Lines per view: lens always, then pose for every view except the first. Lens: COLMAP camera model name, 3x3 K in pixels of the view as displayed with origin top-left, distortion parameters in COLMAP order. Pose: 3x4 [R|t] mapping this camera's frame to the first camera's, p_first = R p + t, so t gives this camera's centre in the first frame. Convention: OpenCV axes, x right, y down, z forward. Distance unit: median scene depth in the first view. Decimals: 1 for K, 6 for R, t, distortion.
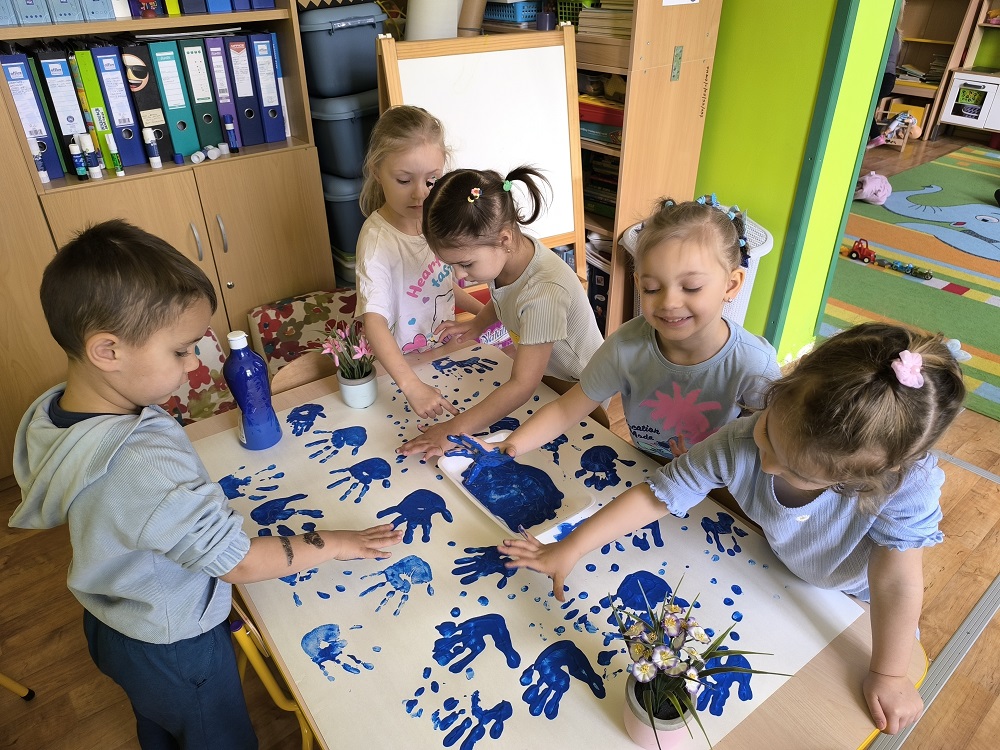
lens RADIAL K [[686.4, 0, 493.4], [0, 686.4, 371.2], [0, 0, 1]] dist [0.005981, -0.017525]
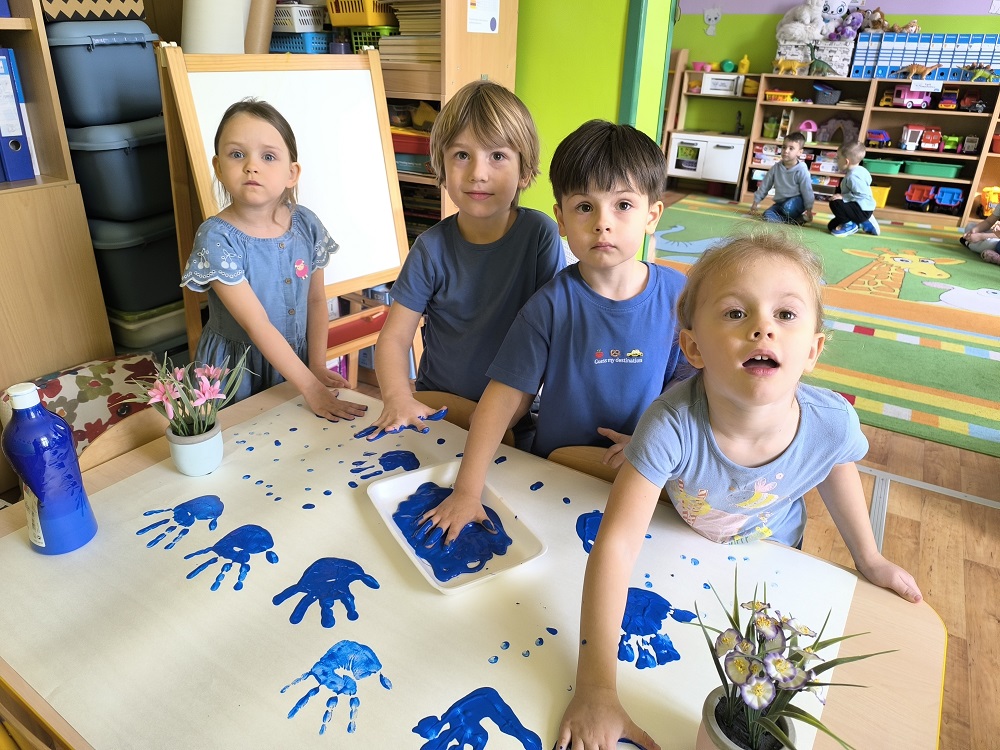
lens RADIAL K [[692.2, 0, 499.2], [0, 692.2, 356.8], [0, 0, 1]] dist [0.018244, -0.032156]
pose [[0.938368, -0.109919, 0.327693, -0.083325], [0.150438, 0.983457, -0.100902, 0.034484], [-0.311181, 0.143981, 0.939381, 0.103281]]
